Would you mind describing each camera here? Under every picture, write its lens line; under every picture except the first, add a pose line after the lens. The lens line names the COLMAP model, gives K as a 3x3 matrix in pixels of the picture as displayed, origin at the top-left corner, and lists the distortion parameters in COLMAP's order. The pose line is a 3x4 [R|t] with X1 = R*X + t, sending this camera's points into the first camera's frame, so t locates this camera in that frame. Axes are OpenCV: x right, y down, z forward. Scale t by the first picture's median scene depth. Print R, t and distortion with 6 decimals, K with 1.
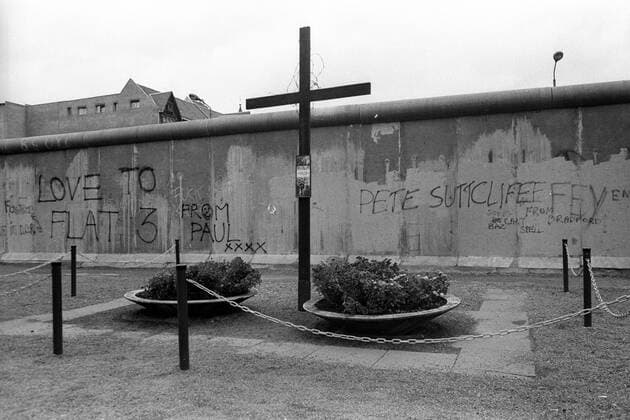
lens RADIAL K [[537.5, 0, 315.0], [0, 537.5, 210.0], [0, 0, 1]] dist [0.008469, 0.008135]
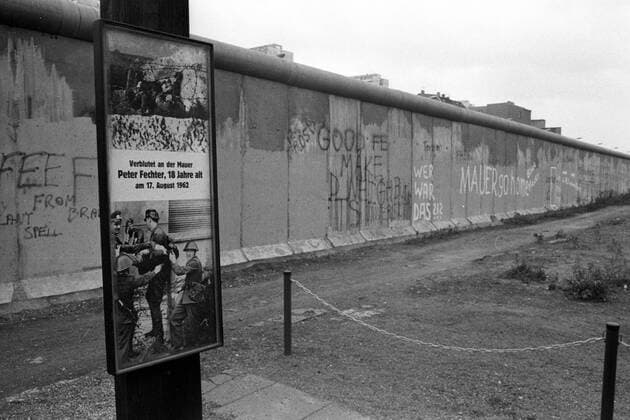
lens RADIAL K [[537.5, 0, 315.0], [0, 537.5, 210.0], [0, 0, 1]] dist [0.008469, 0.008135]
pose [[0.314590, -0.052316, 0.947785, -0.075322], [-0.035200, 0.997150, 0.066724, -0.039590], [-0.948575, -0.054353, 0.311852, 0.524991]]
